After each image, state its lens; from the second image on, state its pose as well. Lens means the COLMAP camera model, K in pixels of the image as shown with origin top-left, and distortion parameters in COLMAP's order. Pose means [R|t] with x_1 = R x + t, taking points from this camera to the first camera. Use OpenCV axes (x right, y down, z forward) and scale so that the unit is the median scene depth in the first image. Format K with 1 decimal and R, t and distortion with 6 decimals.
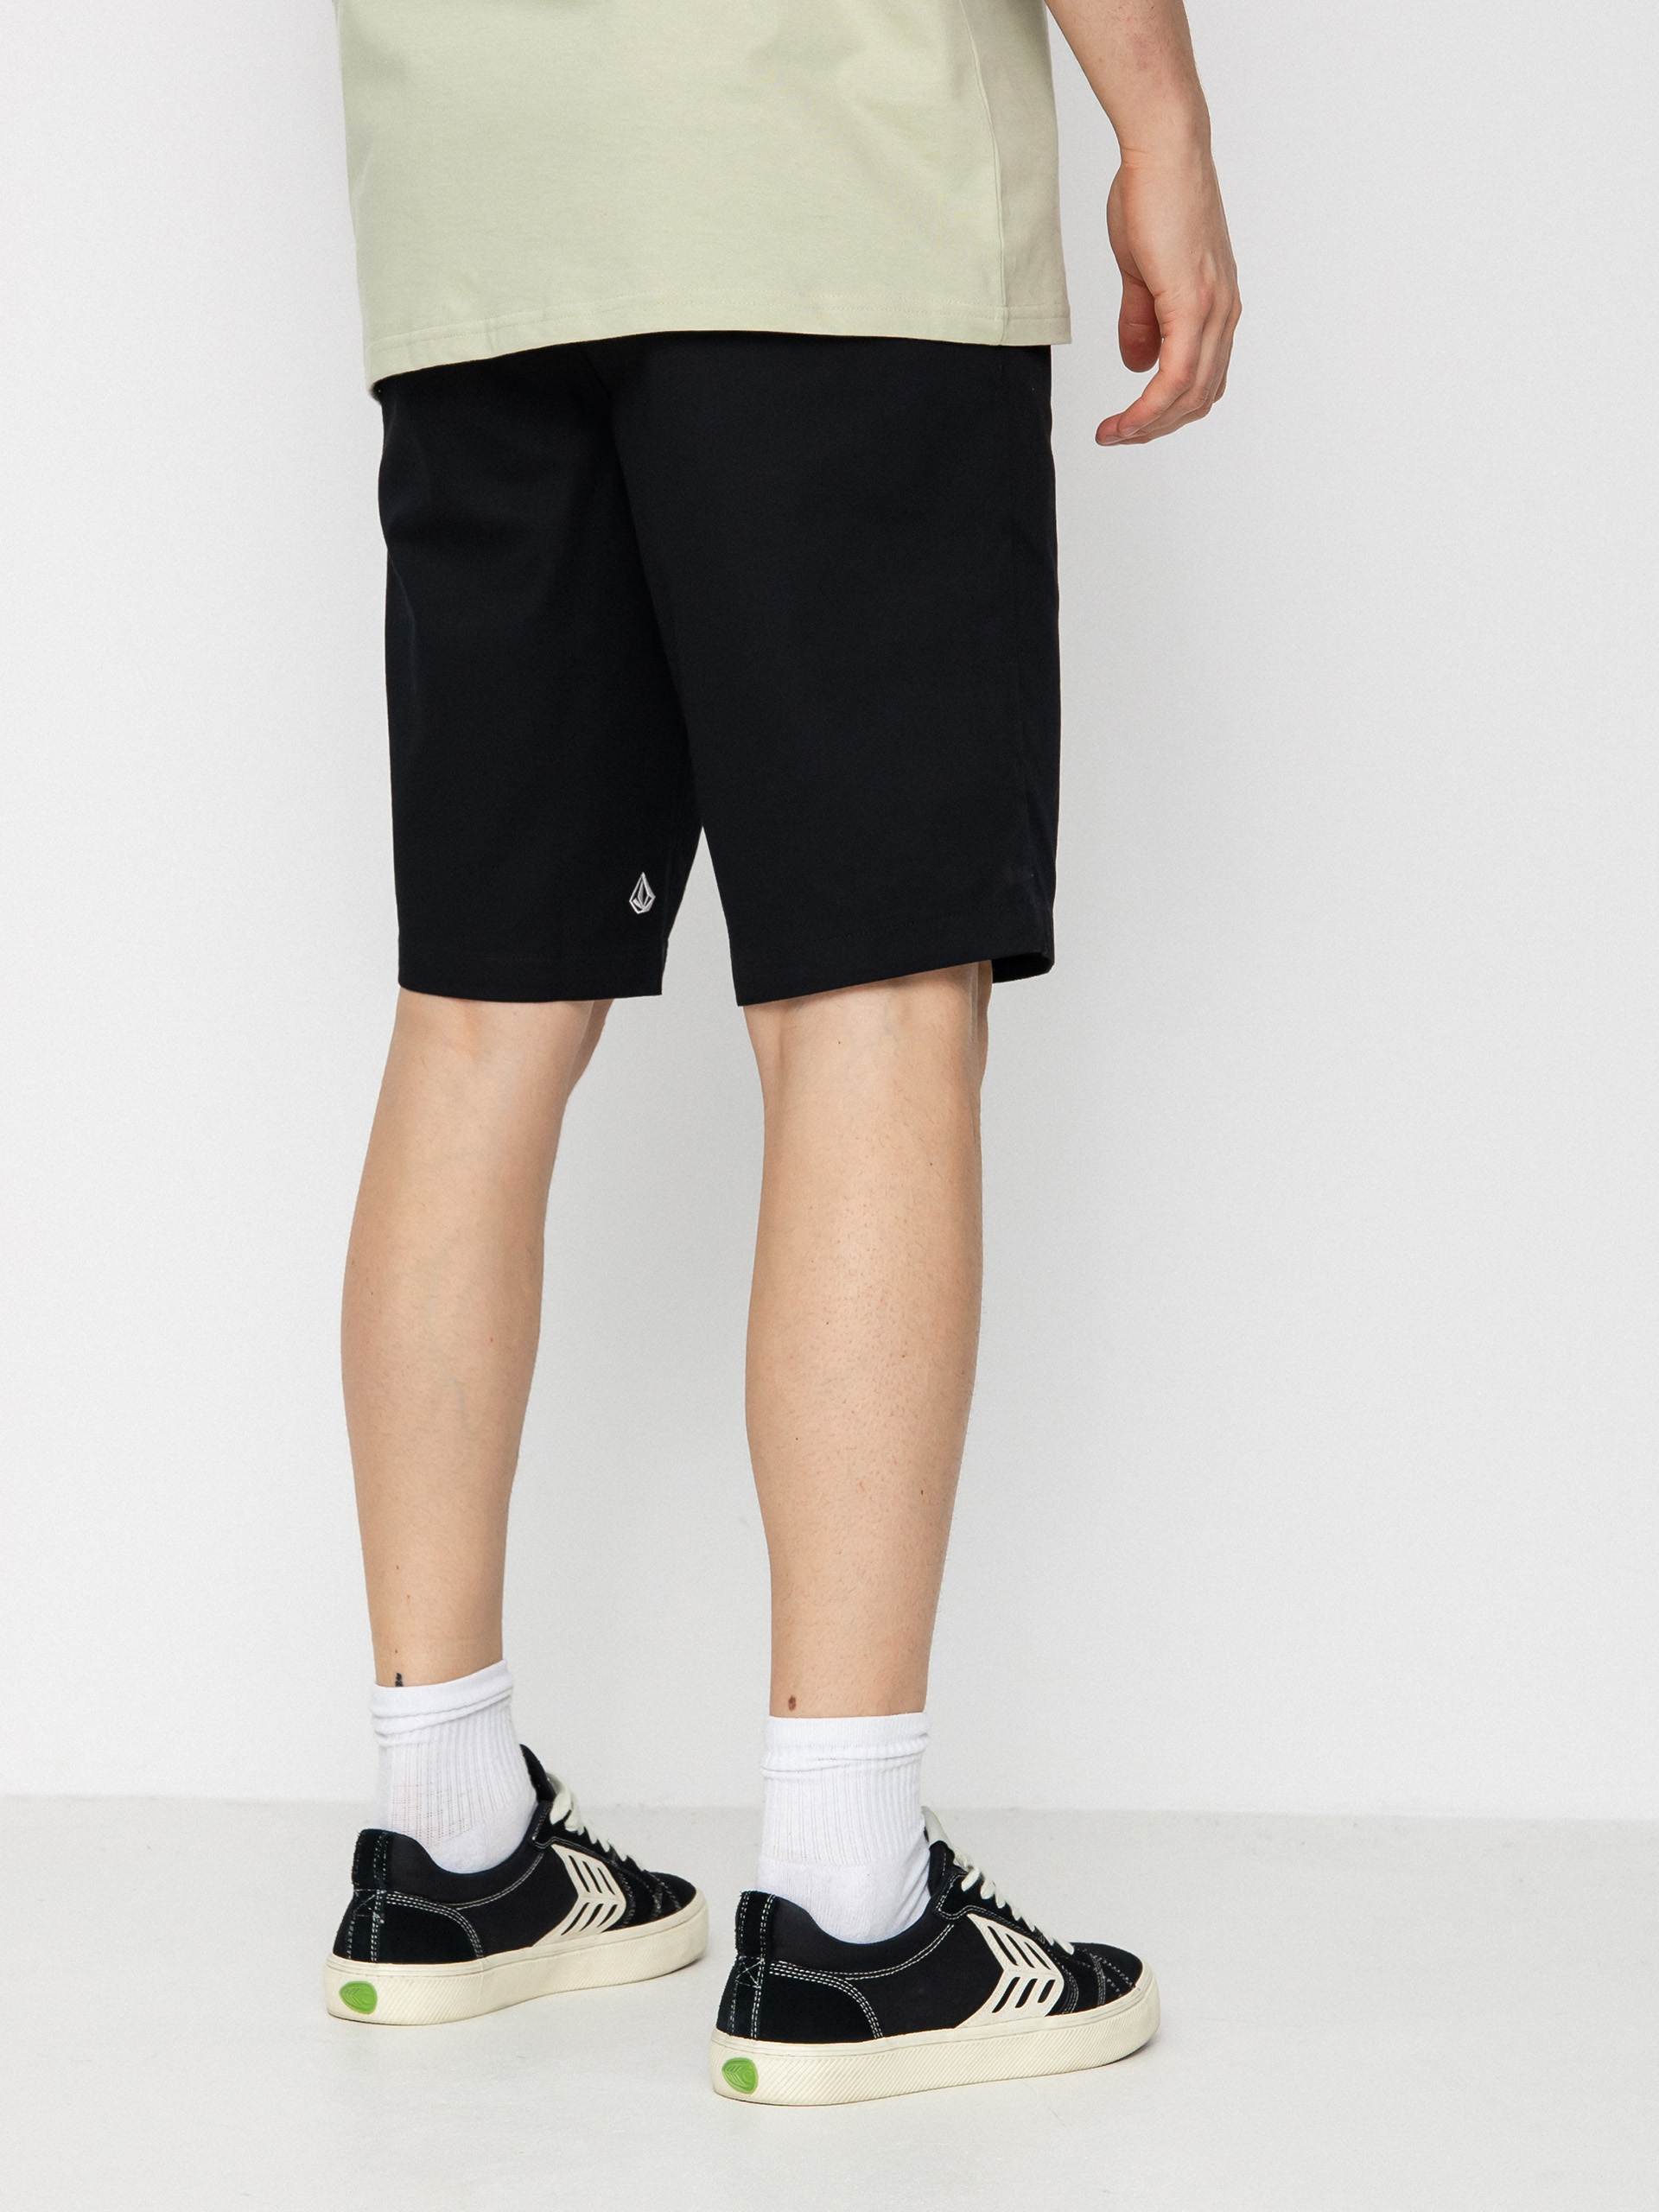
lens RADIAL K [[3469.4, 0, 829.5], [0, 3469.4, 1106.0], [0, 0, 1]] dist [0.000331, -0.000392]
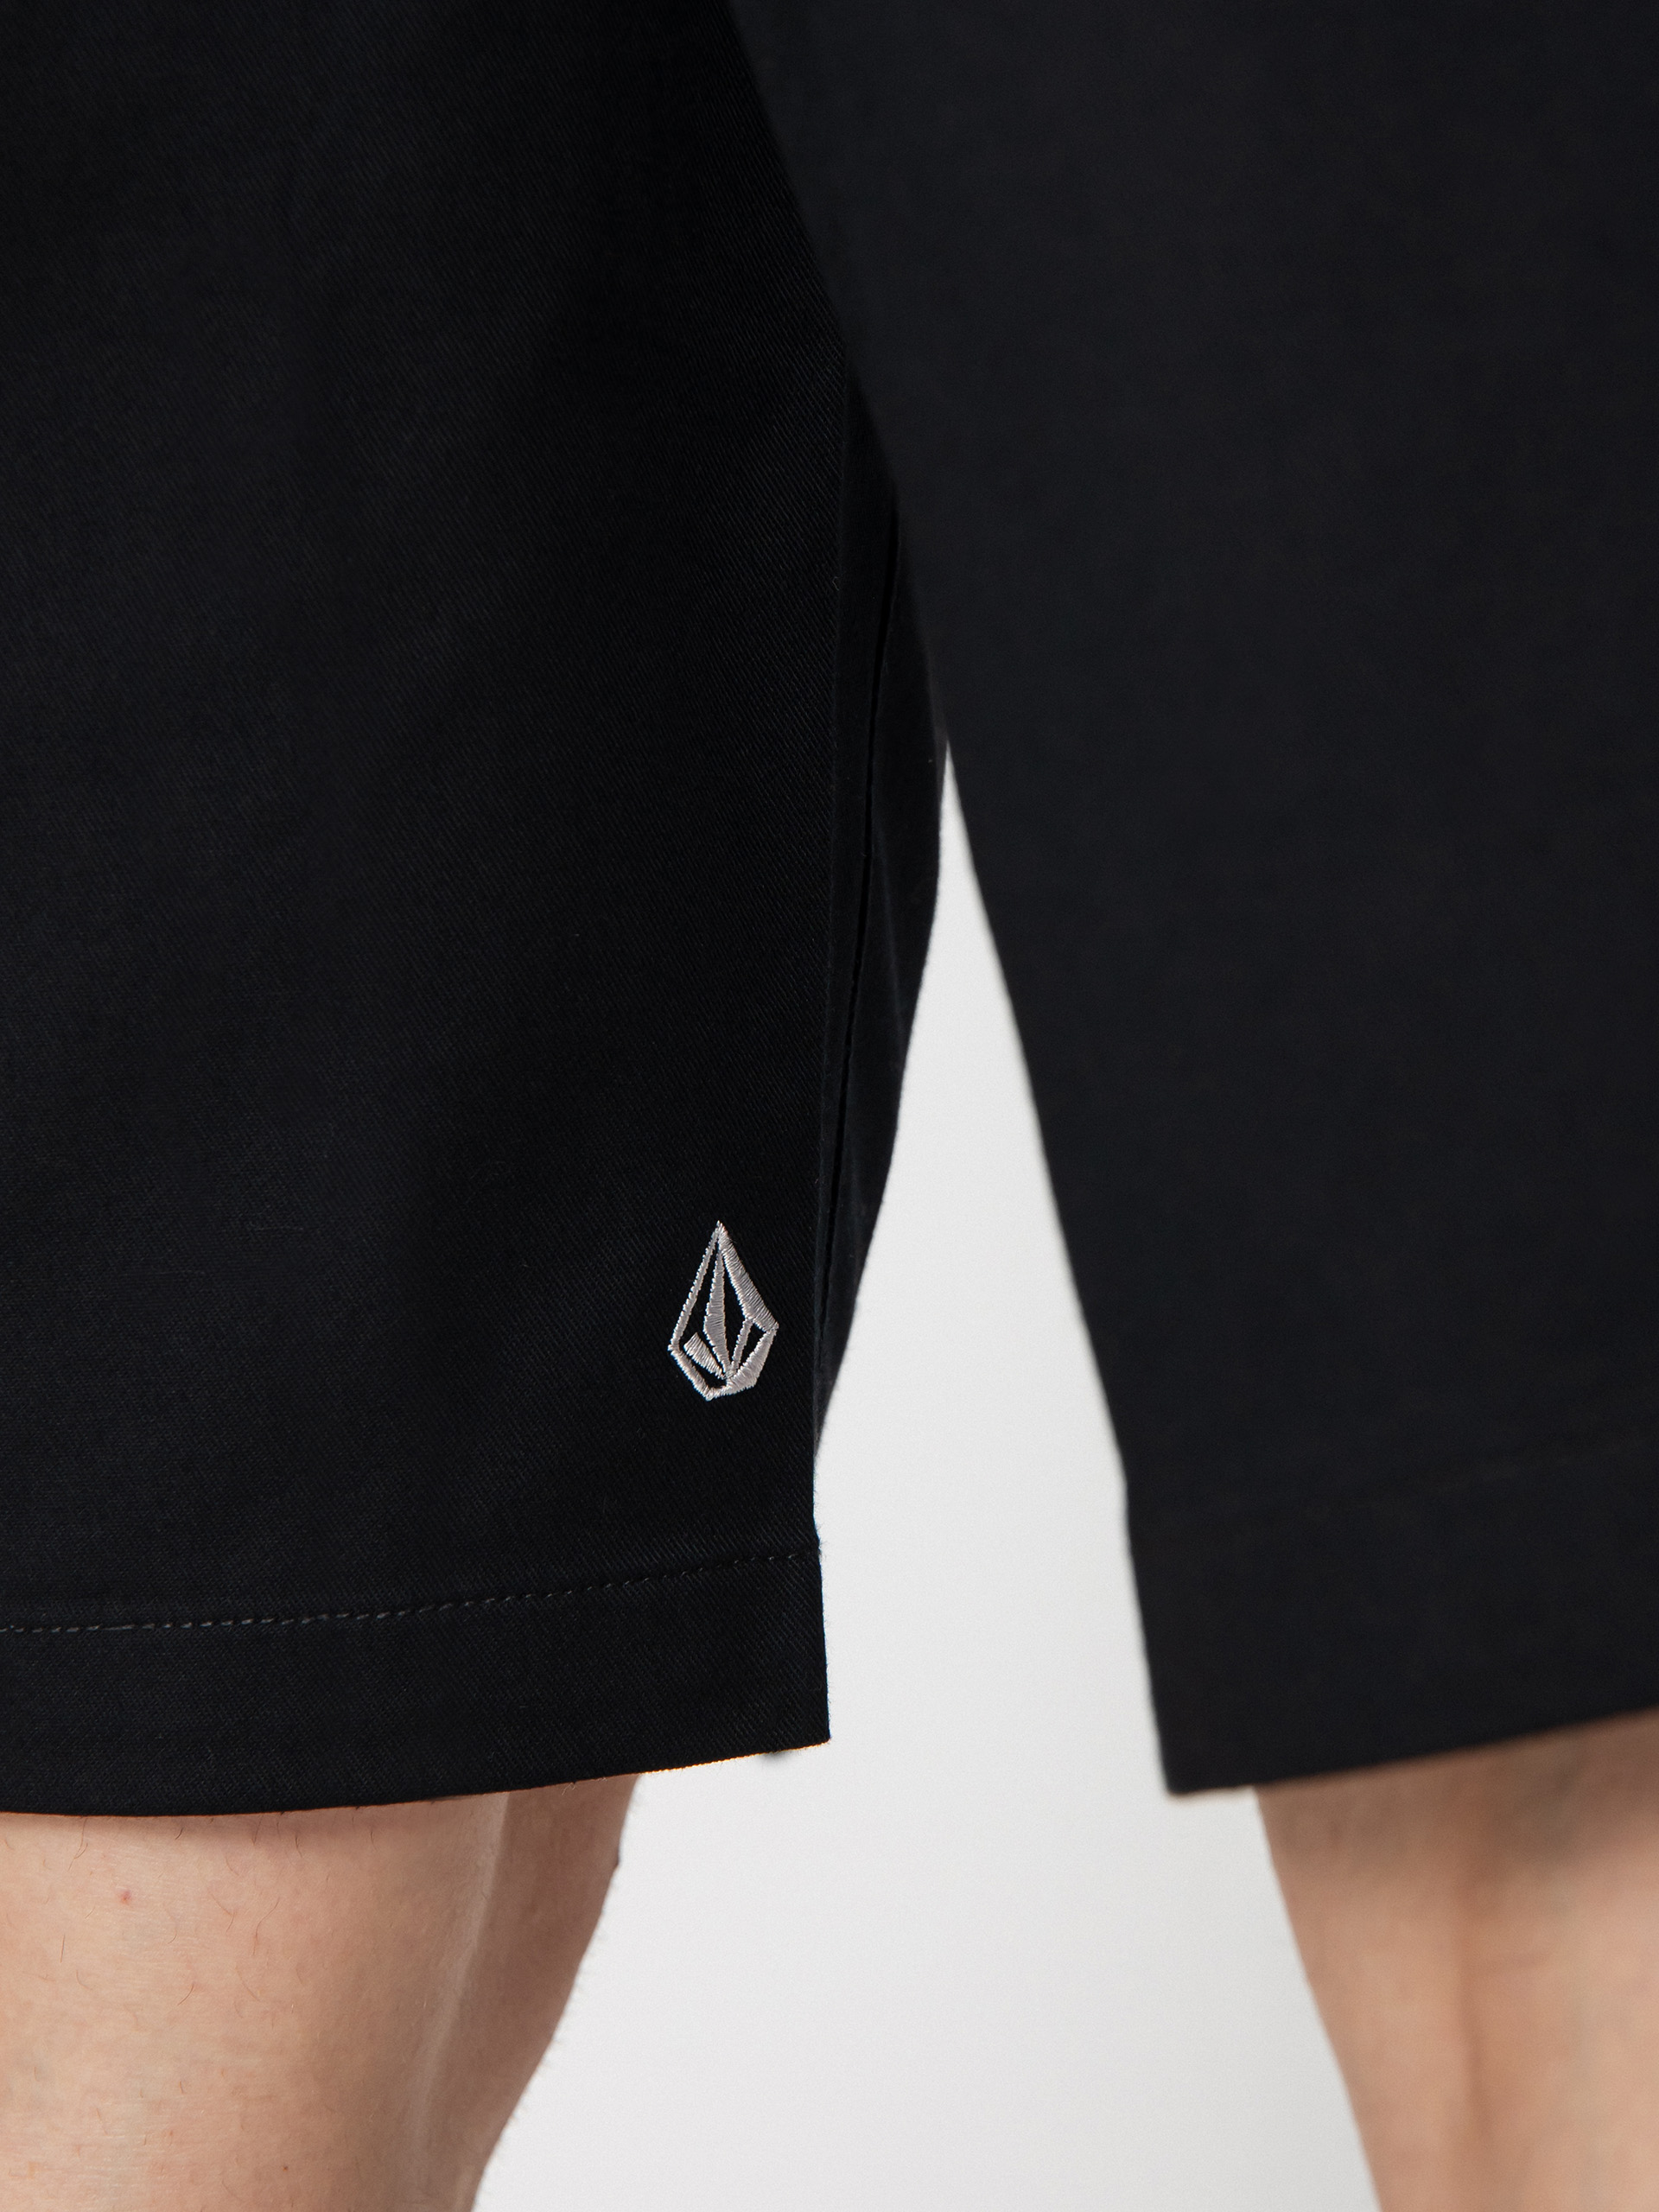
lens RADIAL K [[4341.3, 0, 829.5], [0, 4341.3, 1106.0], [0, 0, 1]] dist [-0.016302, -0.081929]
pose [[0.995142, -0.068519, -0.070688, -0.025342], [0.056047, 0.984633, -0.165401, -0.026373], [0.080935, 0.160635, 0.983690, 0.714377]]
